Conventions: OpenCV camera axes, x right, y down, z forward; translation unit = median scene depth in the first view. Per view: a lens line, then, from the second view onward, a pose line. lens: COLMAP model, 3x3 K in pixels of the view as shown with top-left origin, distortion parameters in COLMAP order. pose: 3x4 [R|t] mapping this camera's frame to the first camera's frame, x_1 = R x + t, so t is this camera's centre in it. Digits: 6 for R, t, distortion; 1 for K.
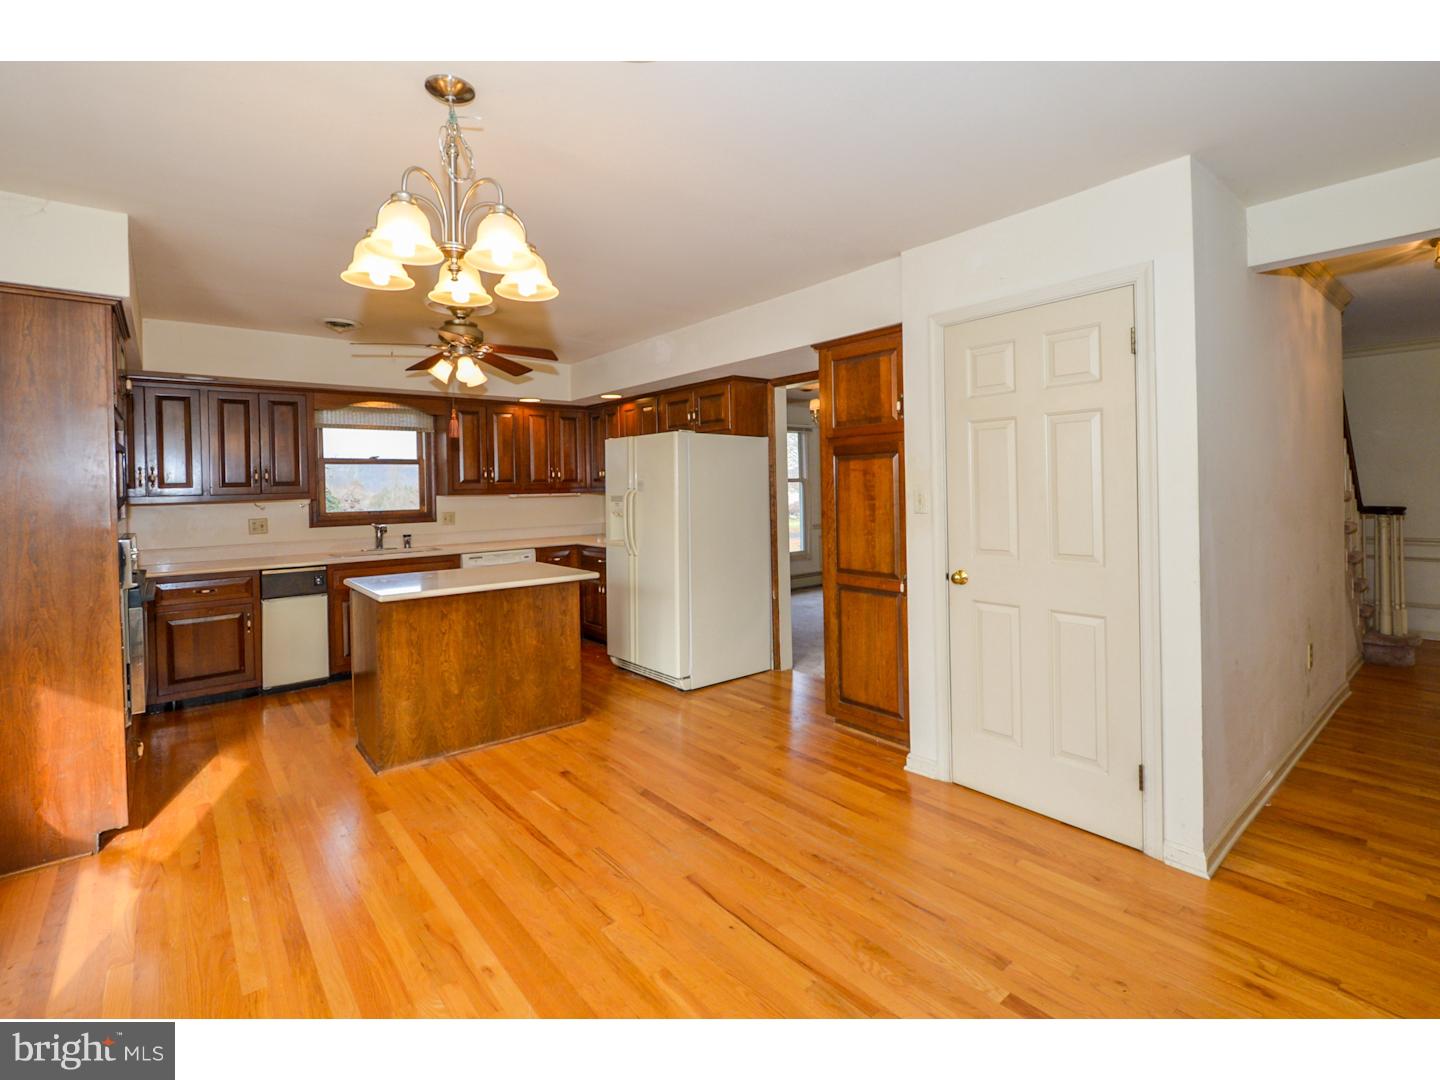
lens RADIAL K [[683.3, 0, 724.8], [0, 683.3, 489.5], [0, 0, 1]] dist [-0.001247, -0.000259]
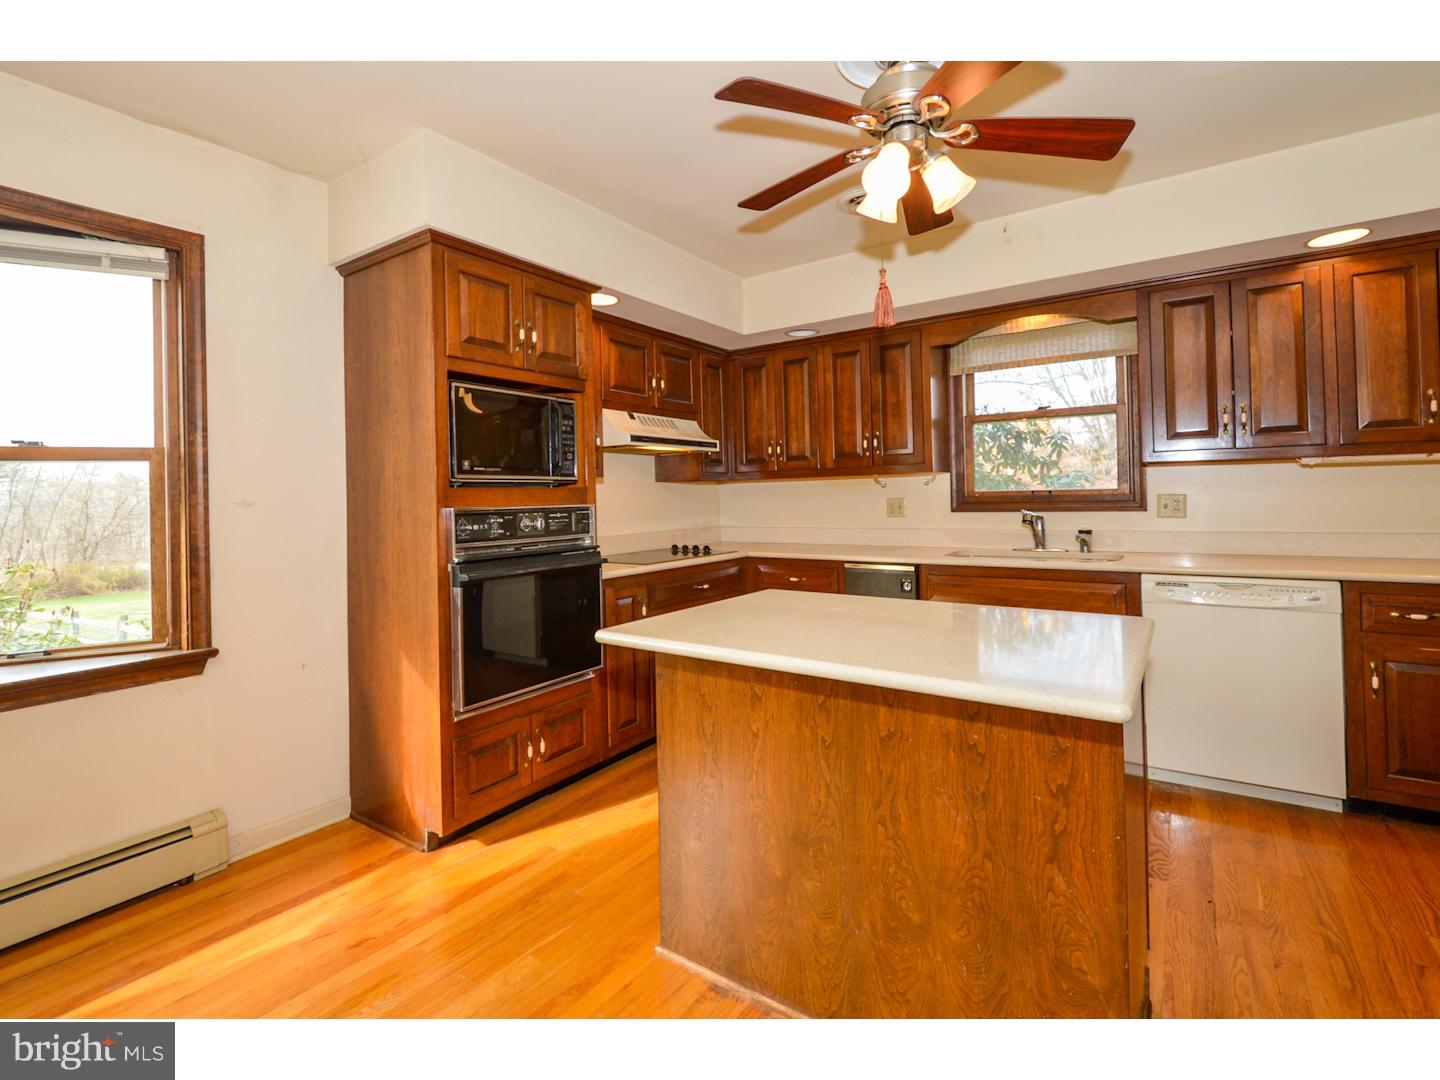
lens RADIAL K [[665.7, 0, 720.8], [0, 665.7, 492.6], [0, 0, 1]] dist [0.001126, -0.000052]
pose [[0.270661, 0.007082, -0.962649, 0.024125], [0.009680, 0.999902, 0.010078, 0.038625], [0.962626, -0.012046, 0.270566, 0.861670]]
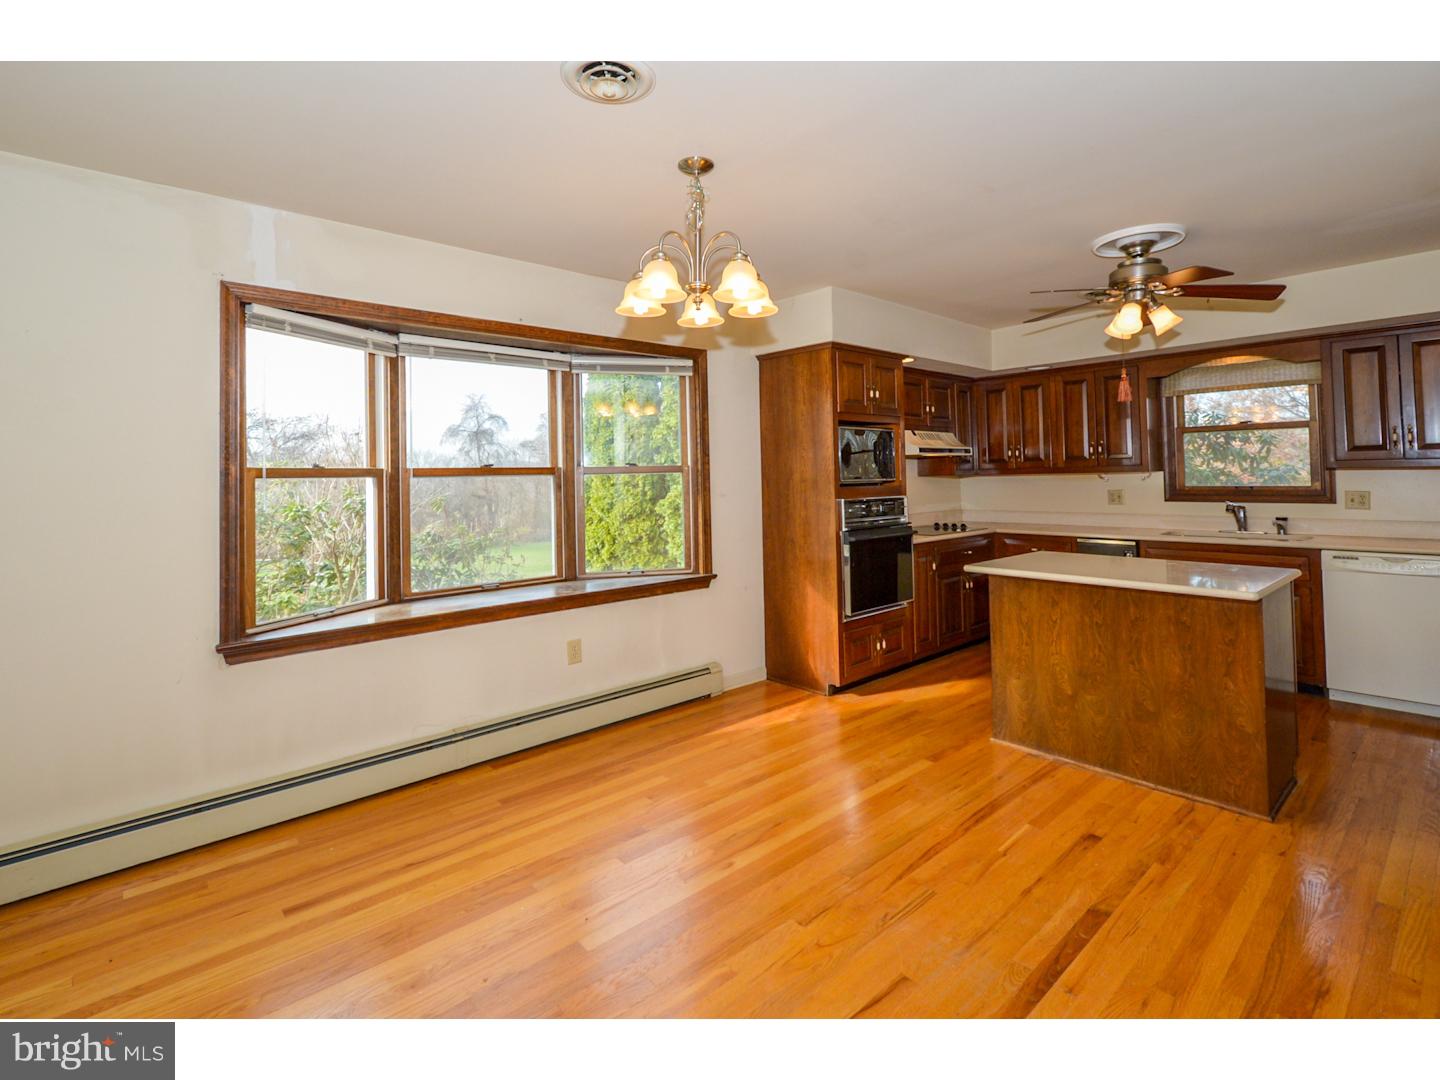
lens RADIAL K [[667.9, 0, 715.6], [0, 667.9, 464.6], [0, 0, 1]] dist [-0.002192, -0.000272]
pose [[0.023773, -0.001971, -0.999715, 0.468714], [0.012333, 0.999923, -0.001678, -0.002754], [0.999641, -0.012290, 0.023796, 0.535518]]
